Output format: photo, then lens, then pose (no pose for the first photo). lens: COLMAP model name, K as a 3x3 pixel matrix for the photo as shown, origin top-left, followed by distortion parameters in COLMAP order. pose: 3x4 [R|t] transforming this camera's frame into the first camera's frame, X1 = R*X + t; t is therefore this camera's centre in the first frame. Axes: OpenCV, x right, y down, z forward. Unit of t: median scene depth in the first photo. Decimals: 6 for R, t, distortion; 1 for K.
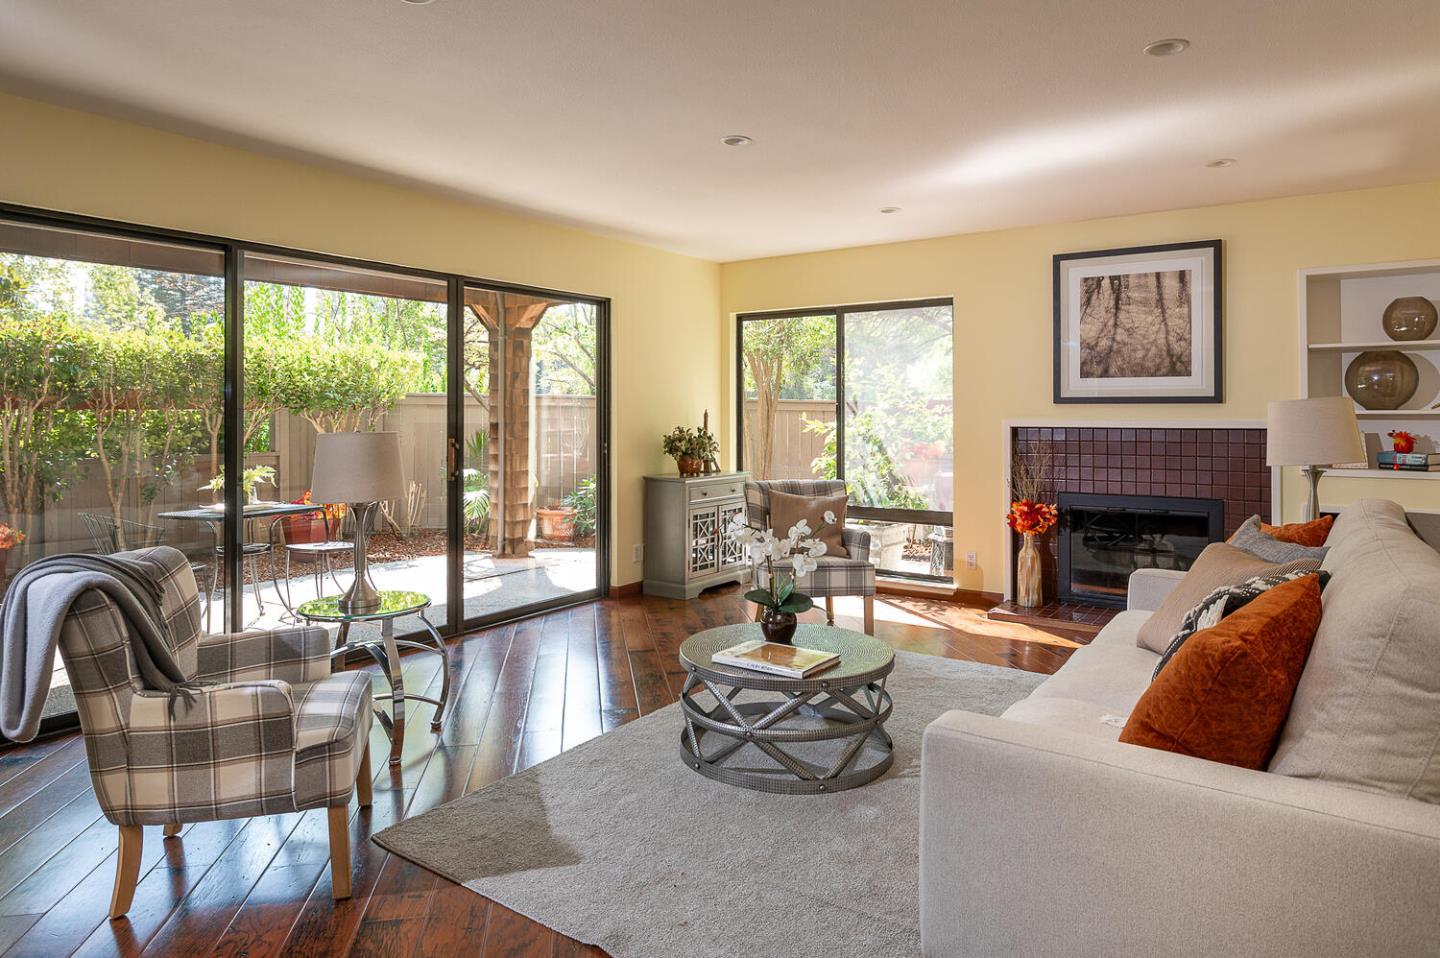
lens RADIAL K [[894.5, 0, 720.0], [0, 894.5, 479.0], [0, 0, 1]] dist [-0.029110, -0.000890]
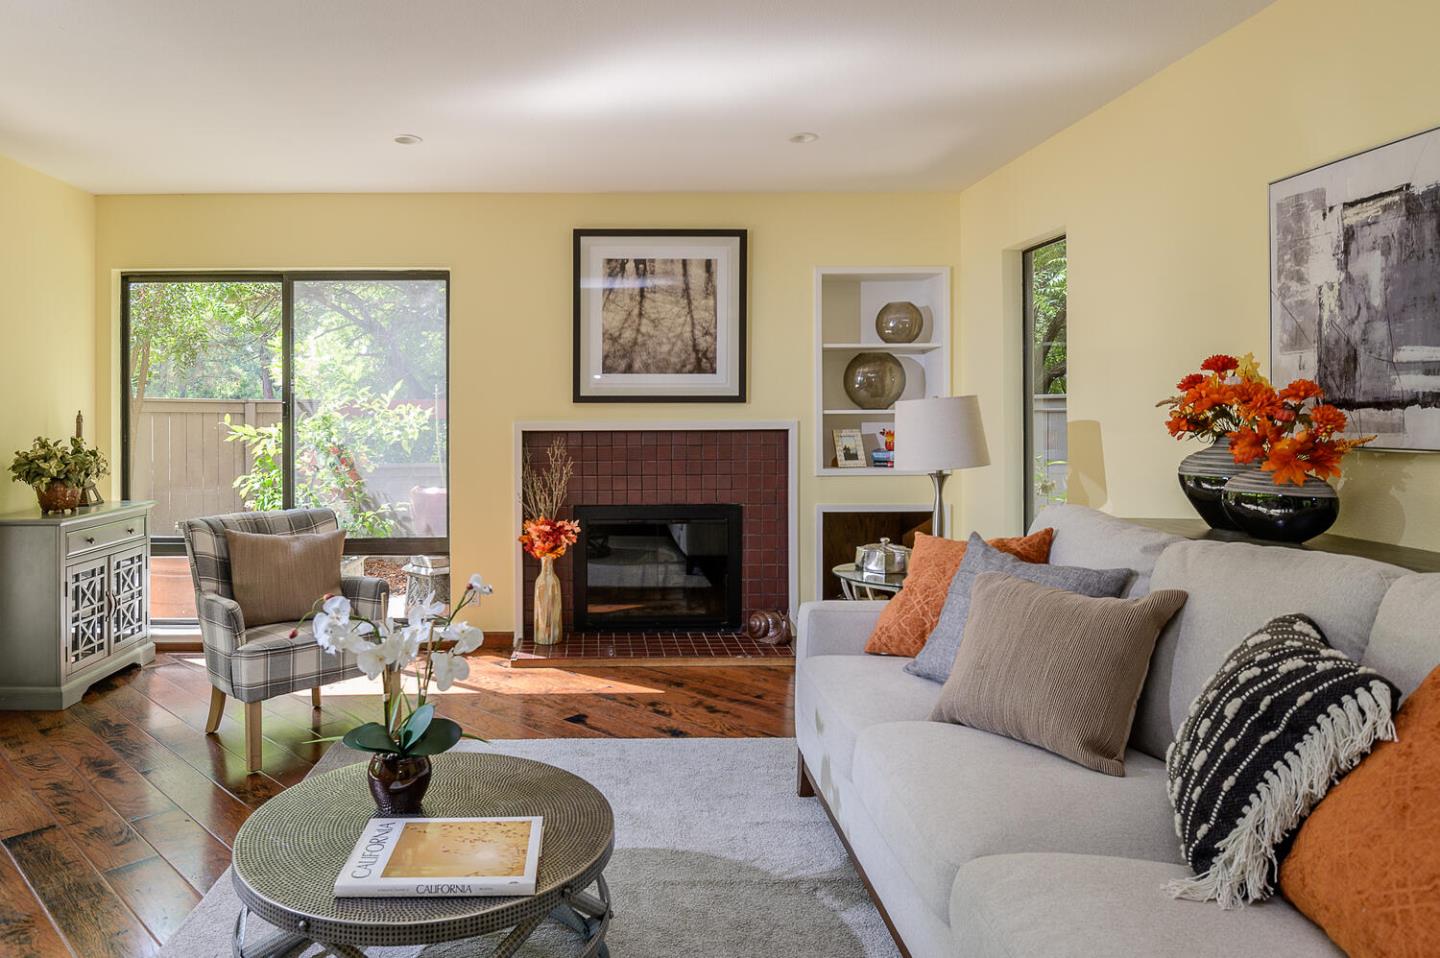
lens RADIAL K [[962.6, 0, 719.8], [0, 962.6, 453.6], [0, 0, 1]] dist [-0.021320, -0.002190]
pose [[0.801828, -0.026300, 0.596976, -0.067319], [0.046443, 0.998752, -0.018379, -0.013241], [-0.595748, 0.042463, 0.802048, 0.185074]]
